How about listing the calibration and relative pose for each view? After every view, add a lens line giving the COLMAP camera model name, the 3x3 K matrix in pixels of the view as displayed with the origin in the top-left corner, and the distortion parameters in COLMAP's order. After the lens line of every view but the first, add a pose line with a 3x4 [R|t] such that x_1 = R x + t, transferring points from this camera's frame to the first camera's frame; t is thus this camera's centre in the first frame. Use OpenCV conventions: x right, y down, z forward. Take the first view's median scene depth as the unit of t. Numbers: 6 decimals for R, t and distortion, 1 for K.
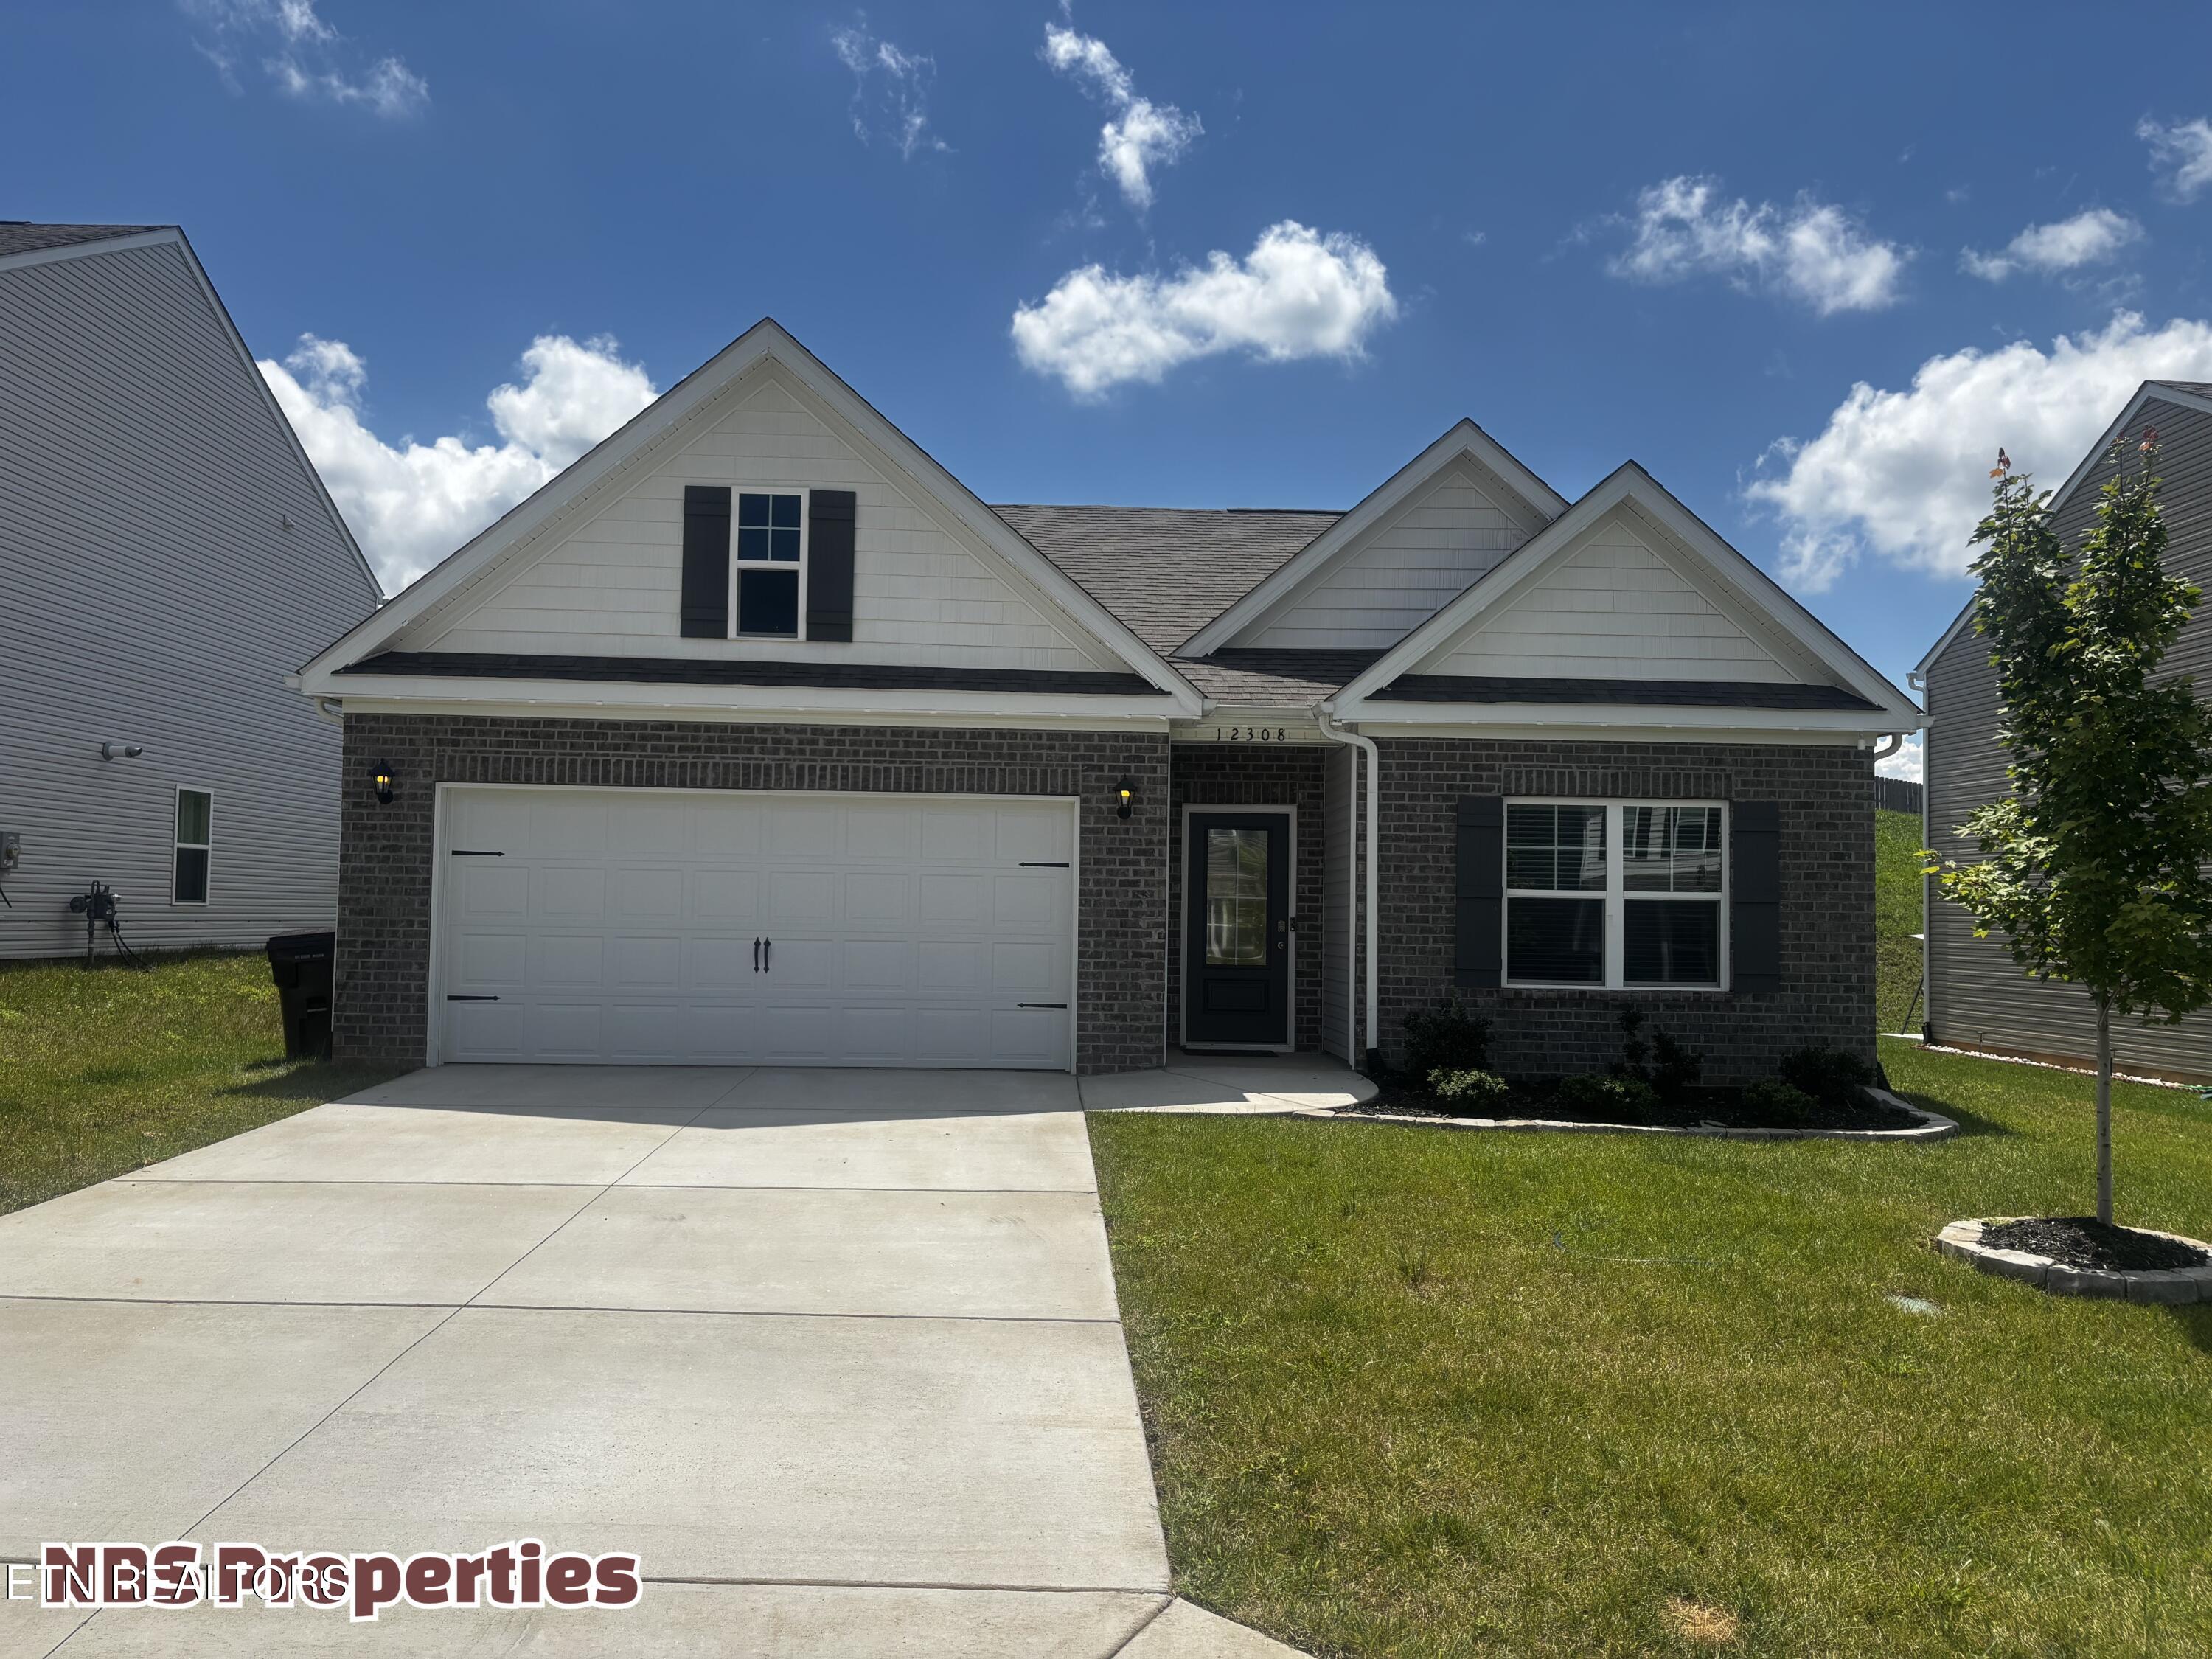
lens RADIAL K [[1690.2, 0, 1201.0], [0, 1690.2, 857.4], [0, 0, 1]] dist [0.046367, -0.037664]
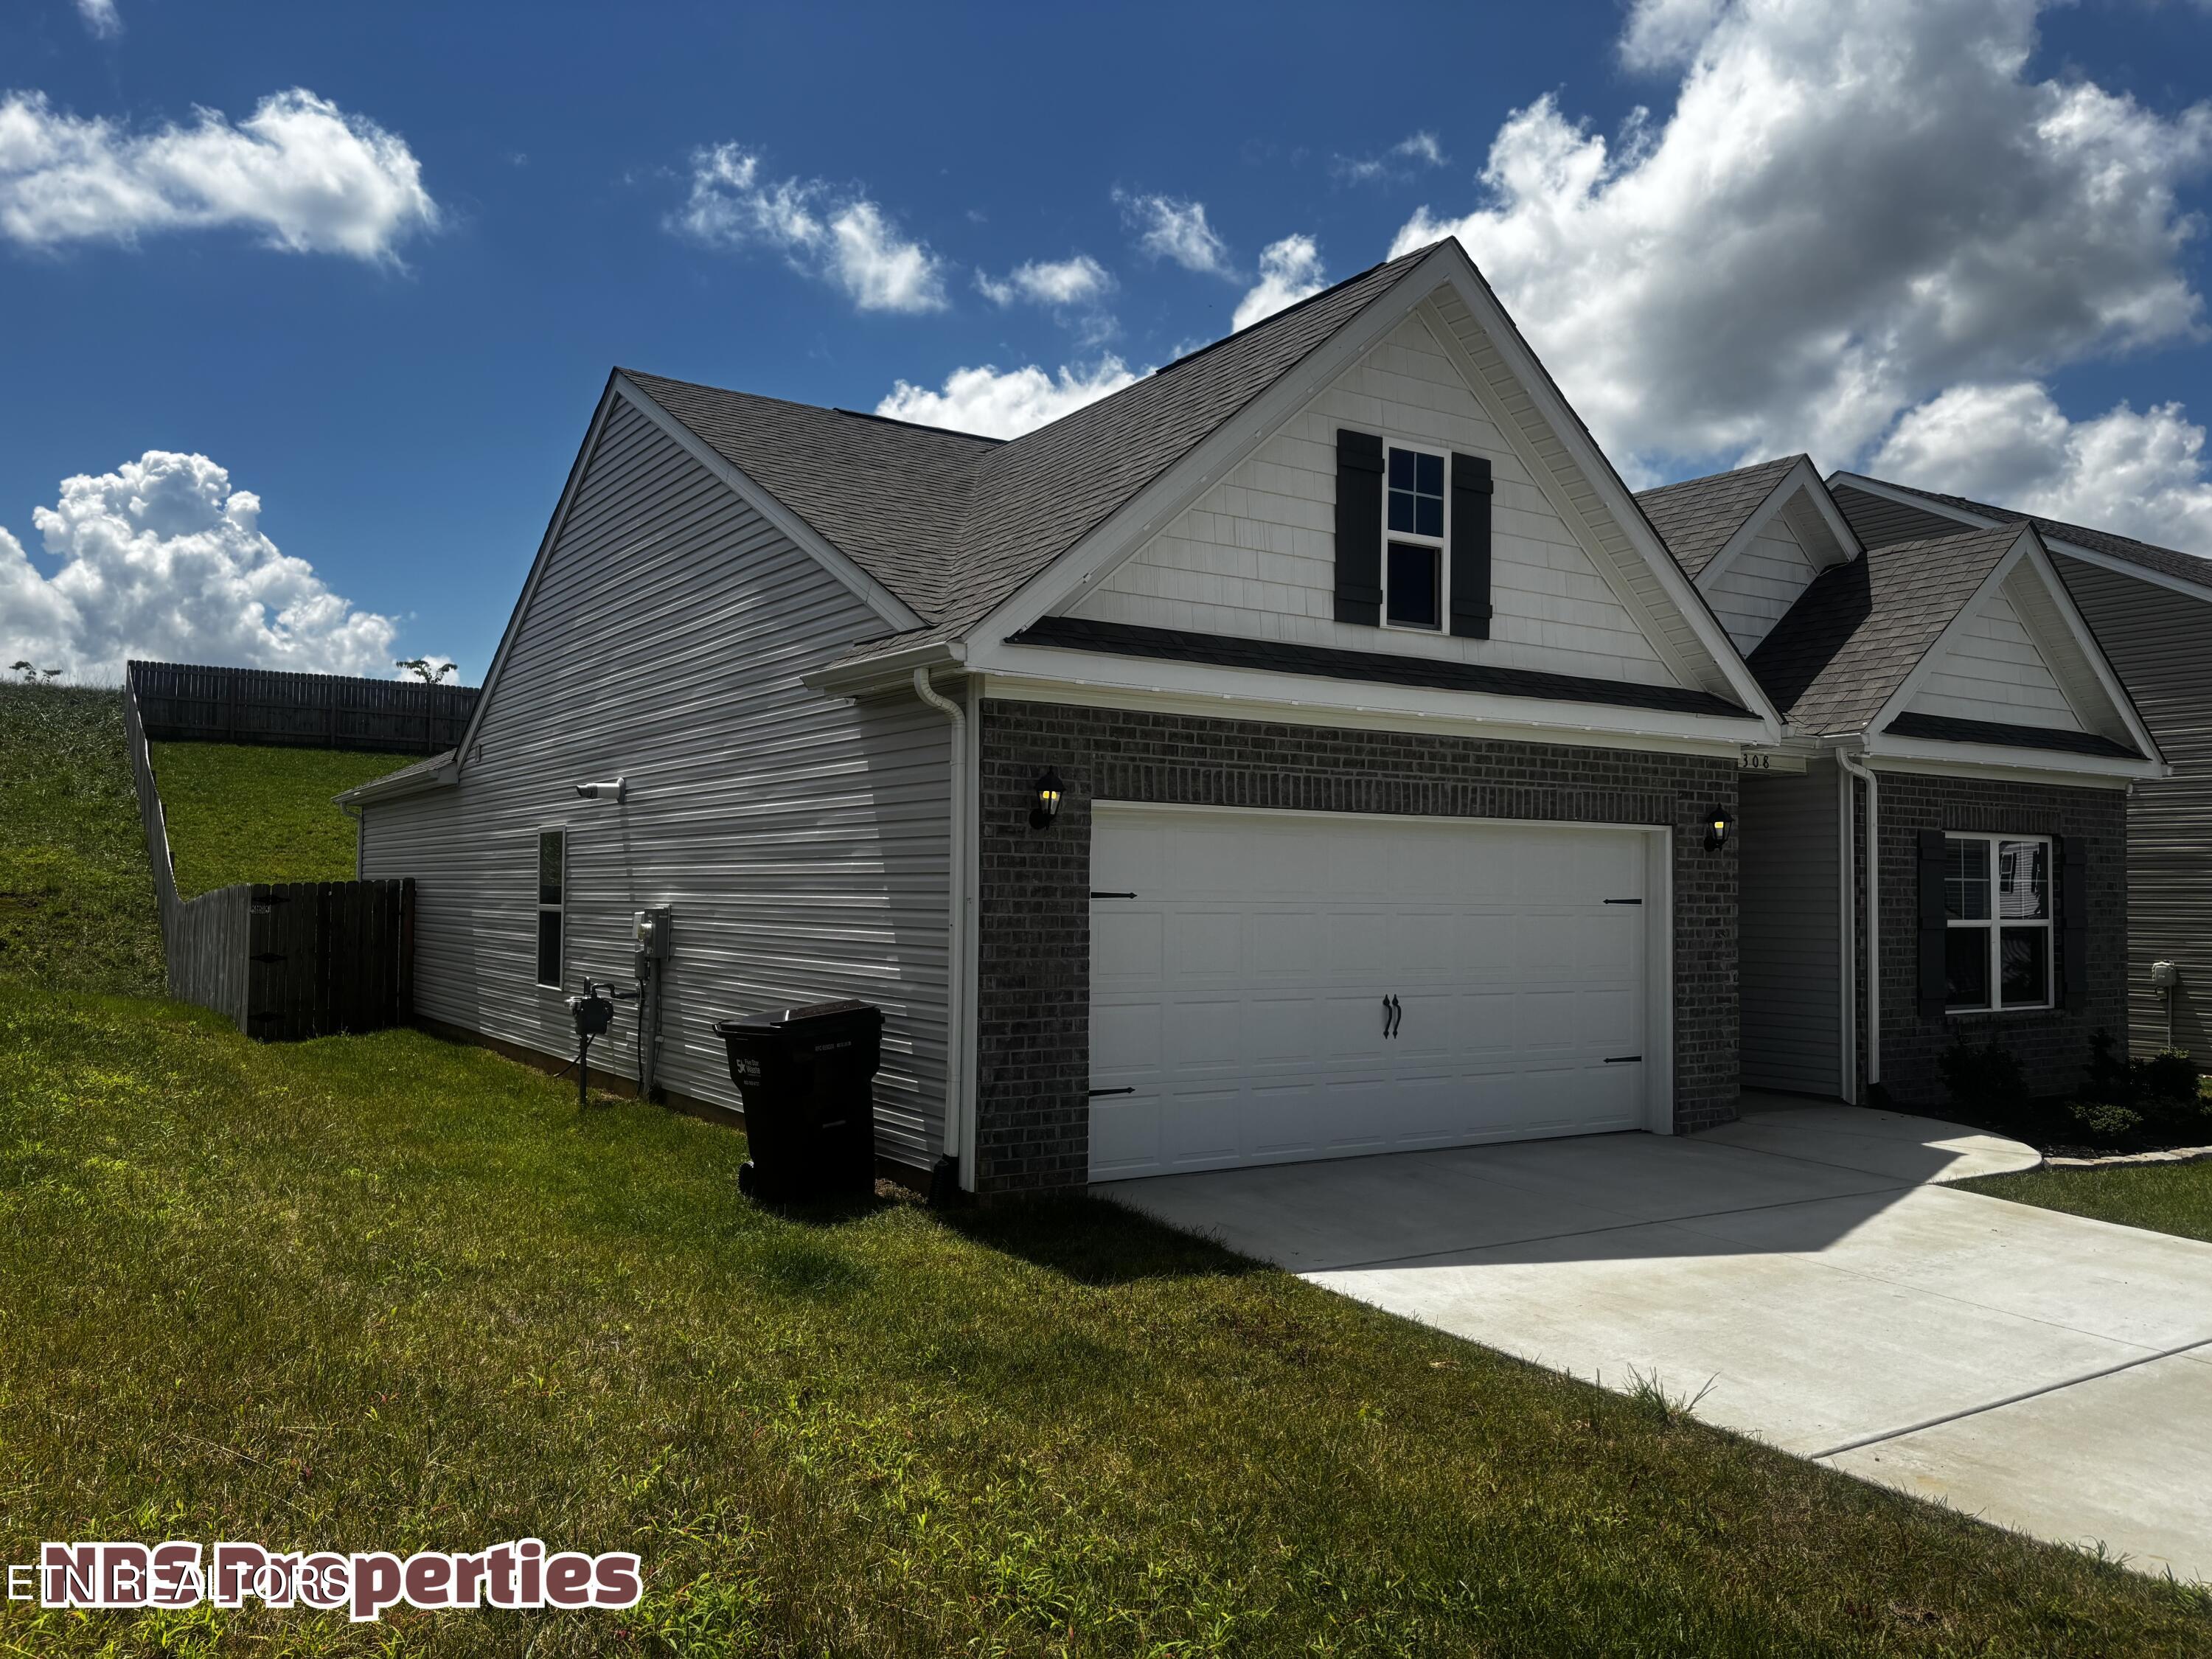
lens RADIAL K [[1690.2, 0, 1118.2], [0, 1690.2, 867.3], [0, 0, 1]] dist [0.046367, -0.037664]
pose [[0.853631, -0.001538, 0.520875, -0.791761], [-0.012240, 0.999660, 0.023011, -0.031234], [-0.520734, -0.026019, 0.853323, 0.371238]]
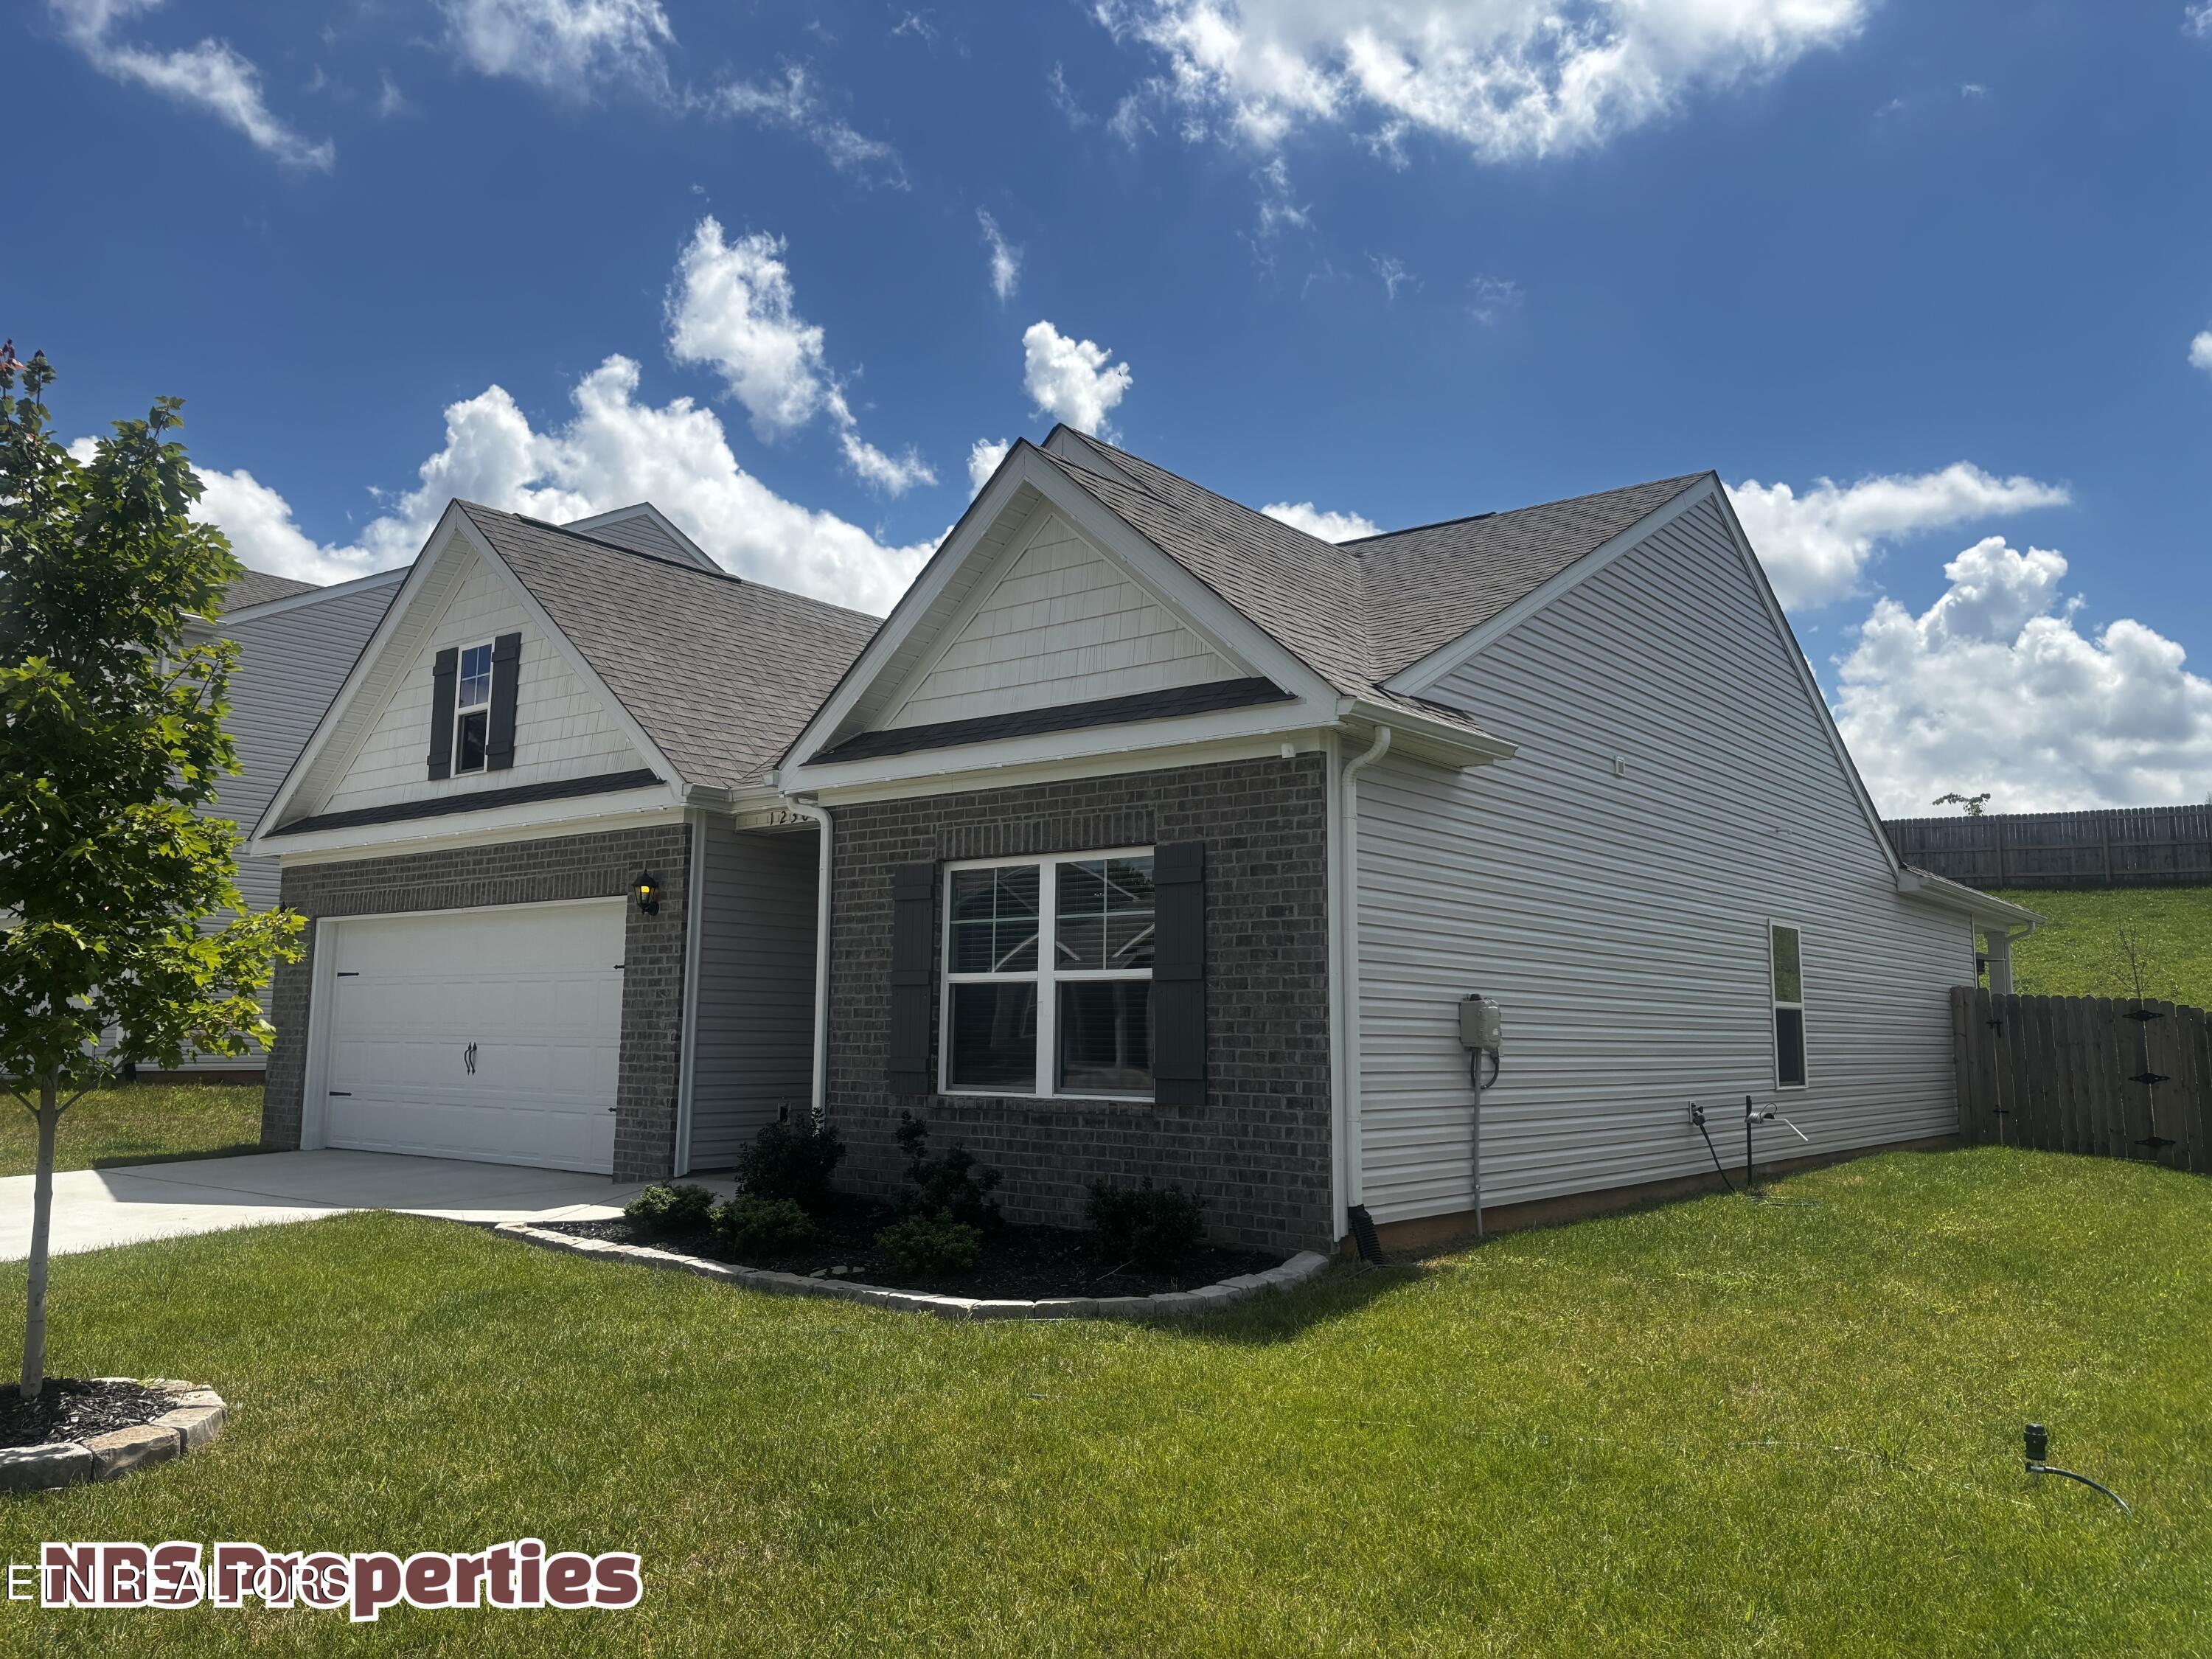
lens RADIAL K [[1690.2, 0, 1121.1], [0, 1690.2, 819.6], [0, 0, 1]] dist [0.046367, -0.037664]
pose [[0.758419, -0.093326, -0.645051, 0.784440], [0.025746, 0.993213, -0.113427, 0.039643], [0.651258, 0.069418, 0.755674, 0.426654]]
